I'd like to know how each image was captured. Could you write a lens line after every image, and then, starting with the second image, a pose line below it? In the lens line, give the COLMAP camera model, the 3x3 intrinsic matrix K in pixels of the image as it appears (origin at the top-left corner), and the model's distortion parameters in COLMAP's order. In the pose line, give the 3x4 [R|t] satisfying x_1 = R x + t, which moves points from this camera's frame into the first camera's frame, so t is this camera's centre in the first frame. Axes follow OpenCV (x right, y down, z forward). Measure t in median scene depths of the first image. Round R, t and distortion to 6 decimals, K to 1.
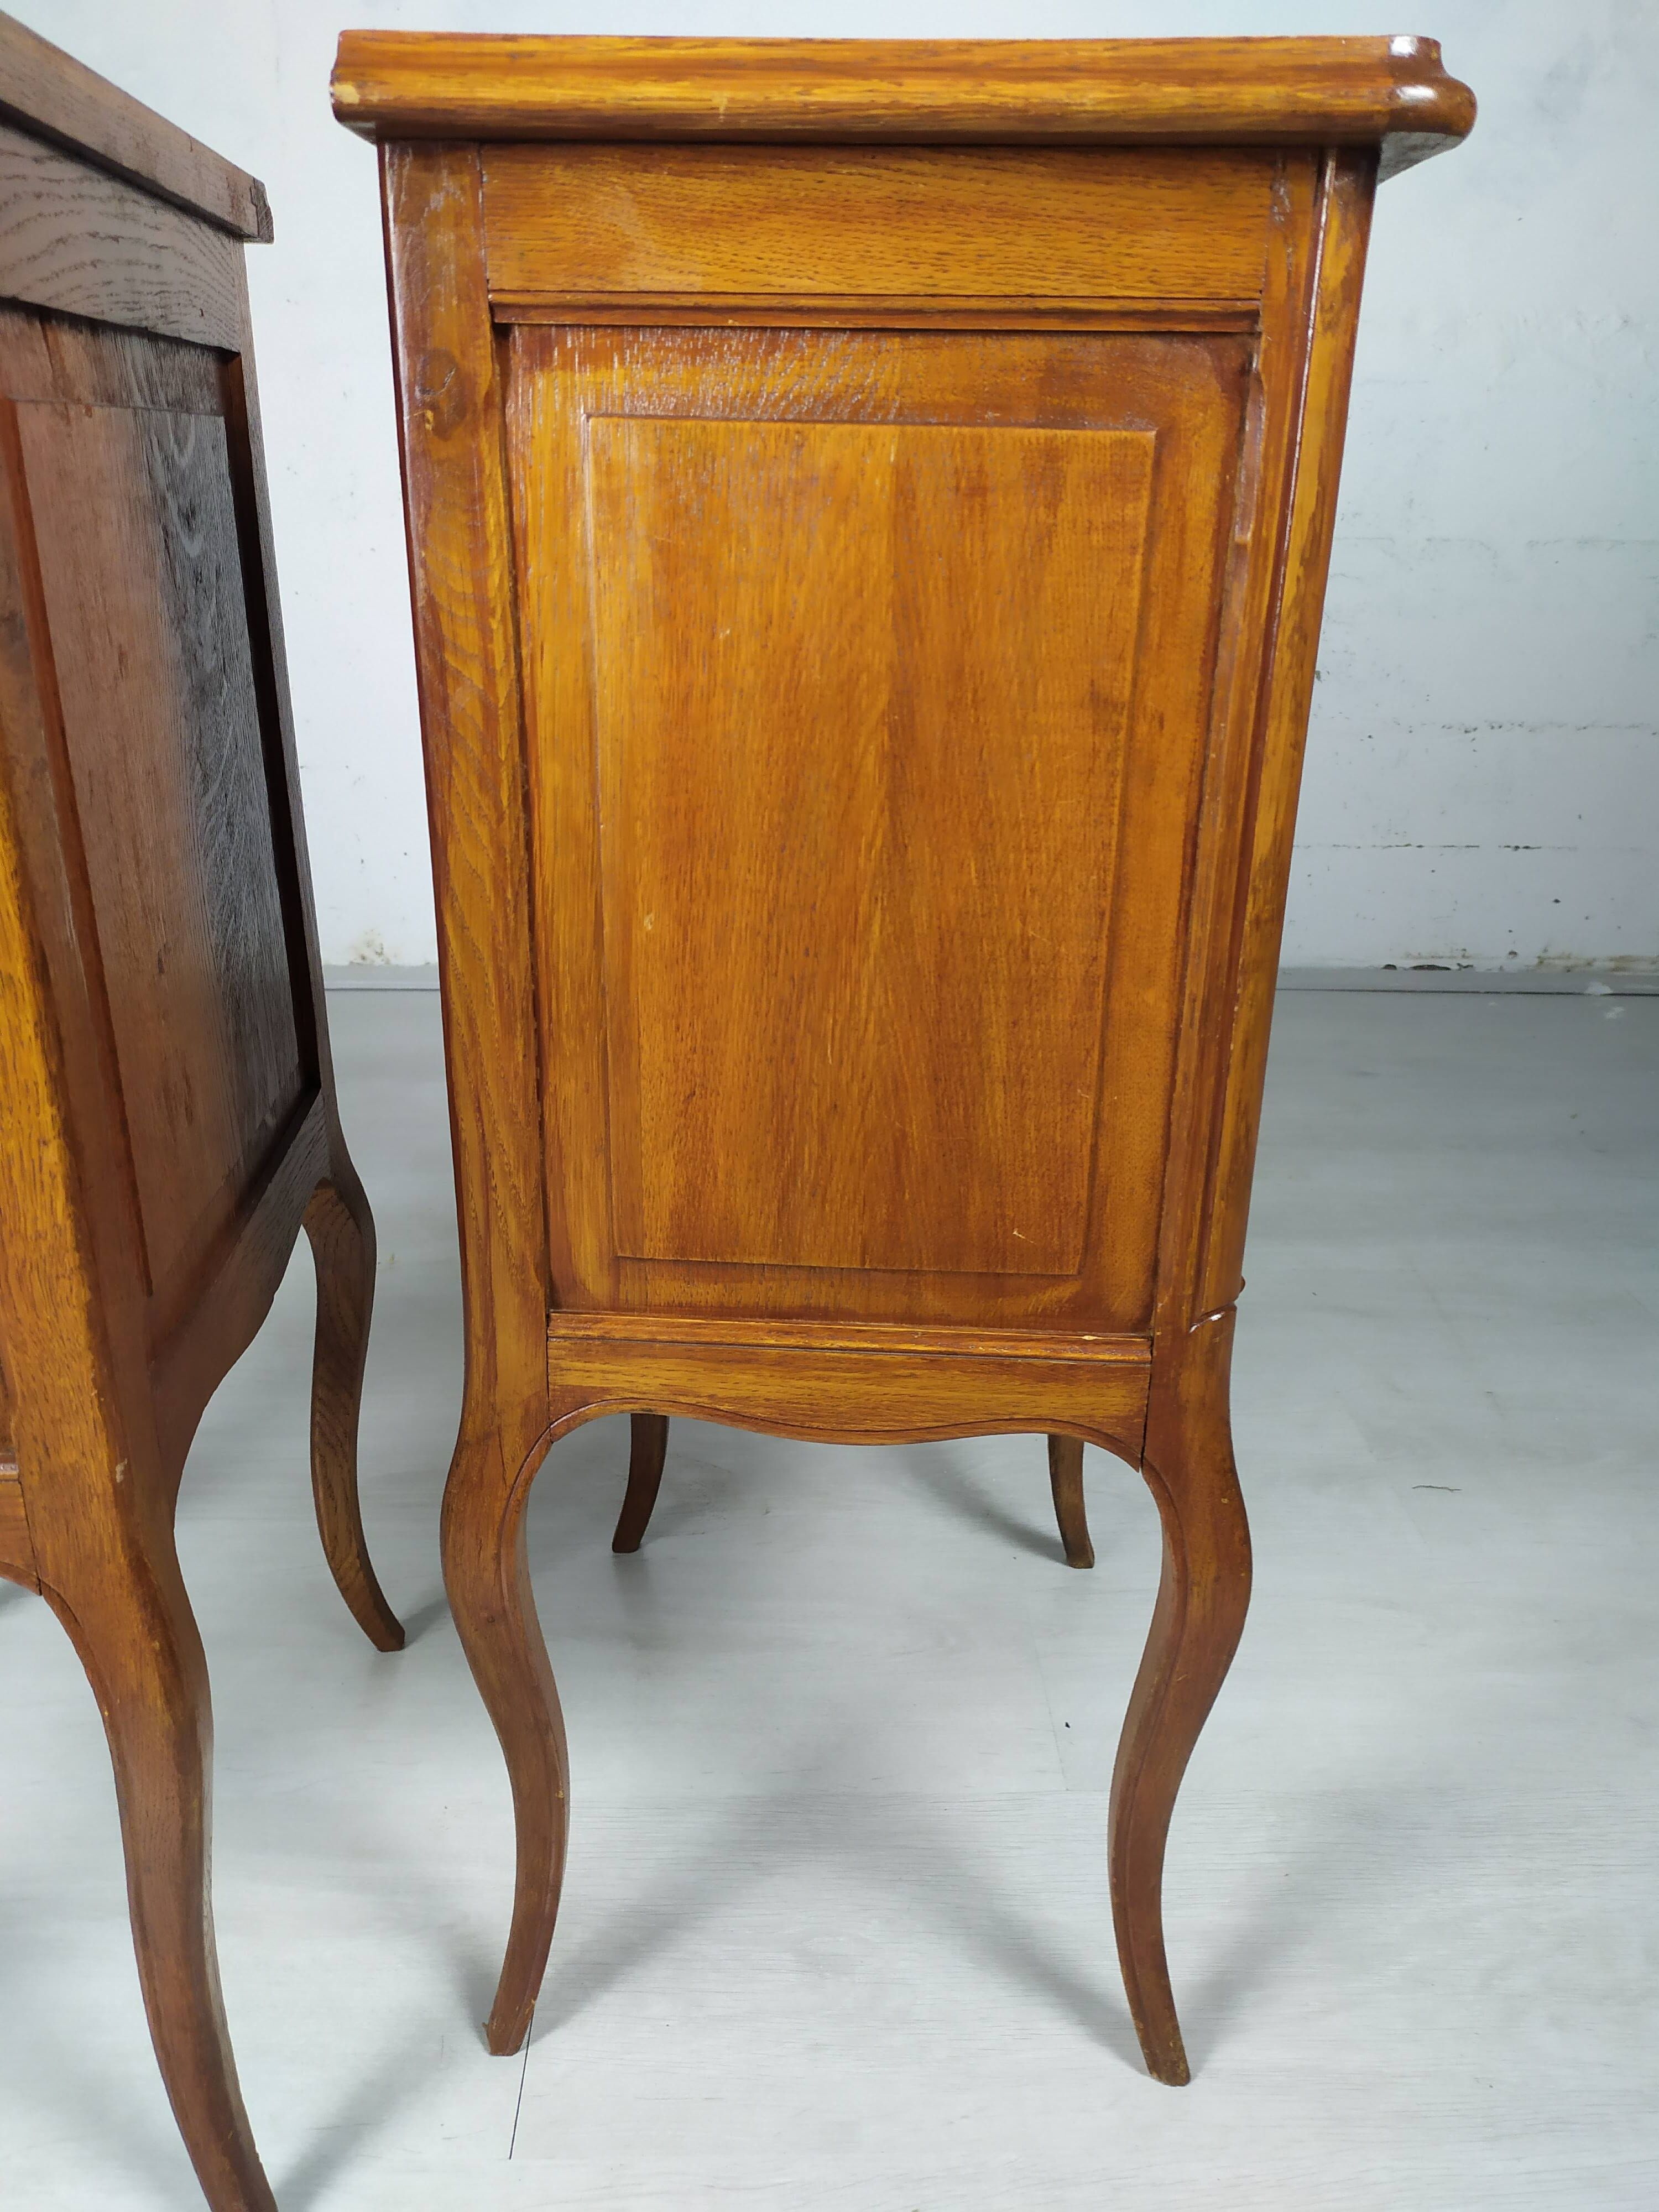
lens RADIAL K [[1659.0, 0, 822.0], [0, 1659.0, 1106.4], [0, 0, 1]] dist [0.058246, -0.084055]
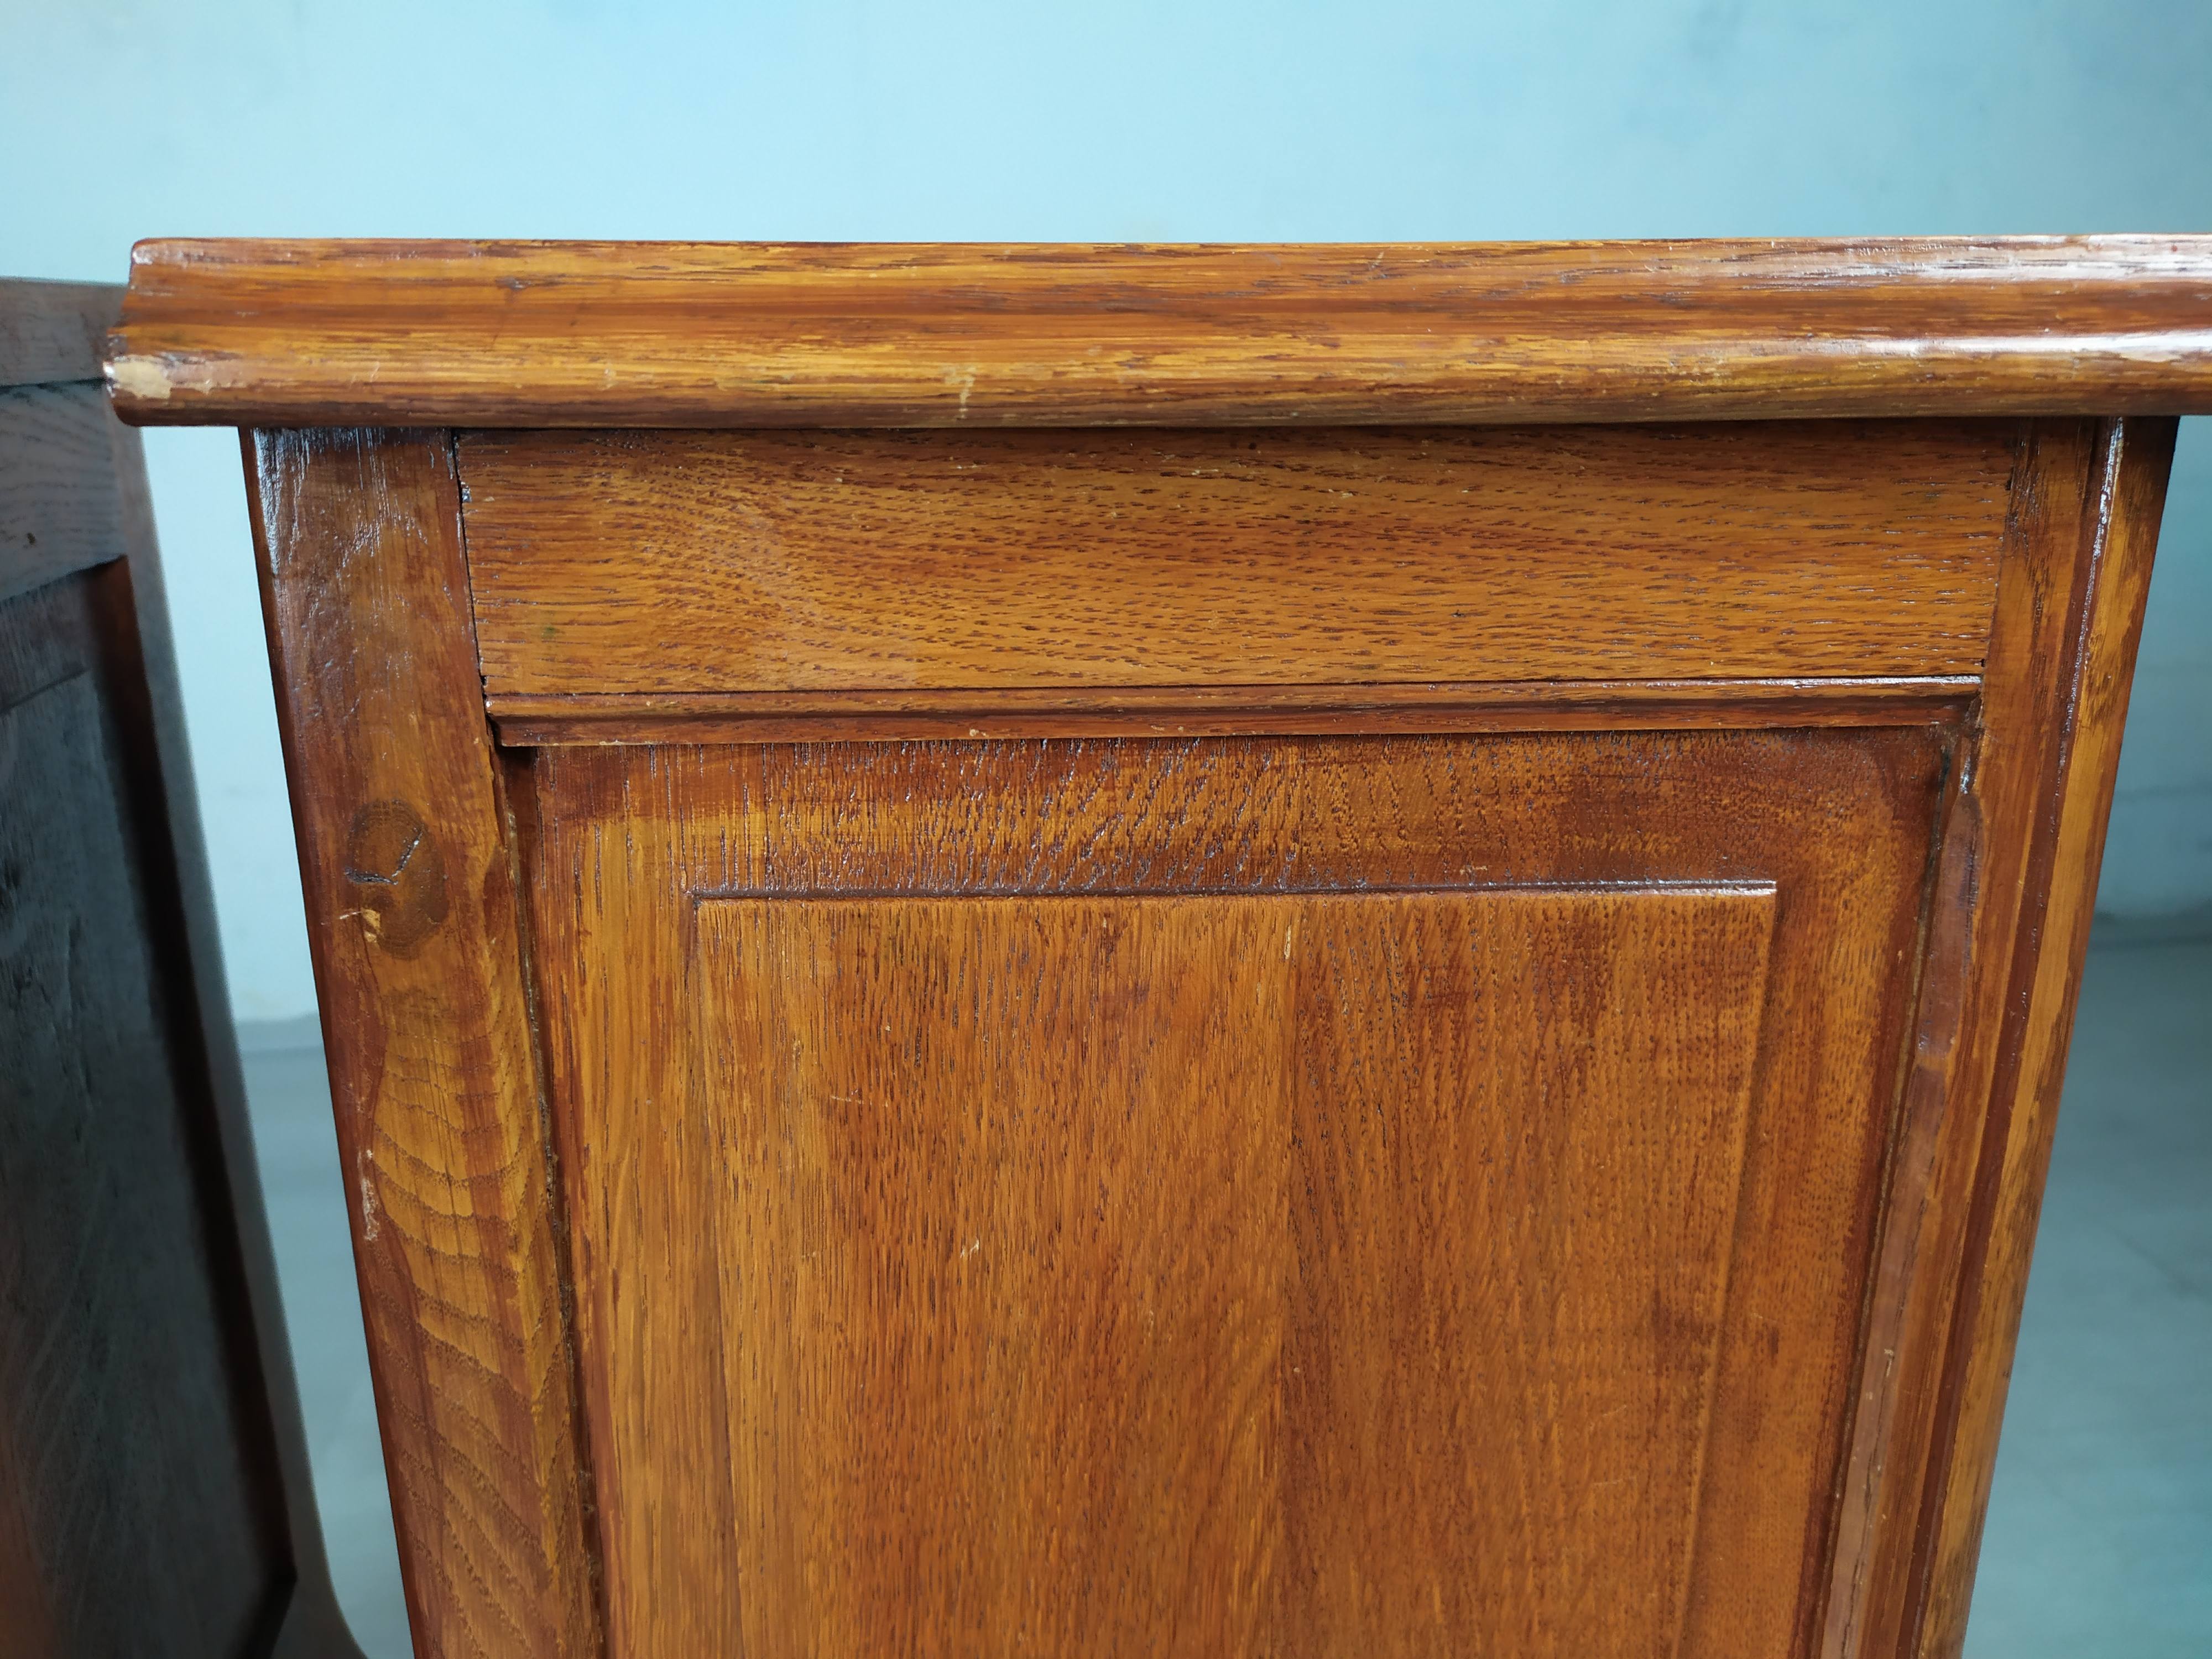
lens RADIAL K [[1727.3, 0, 1114.4], [0, 1727.3, 836.1], [0, 0, 1]] dist [0.045248, -0.102861]
pose [[0.994573, -0.045587, 0.093523, -0.060781], [0.055417, 0.992889, -0.105354, -0.367720], [-0.088055, 0.109965, 0.990027, 0.461030]]
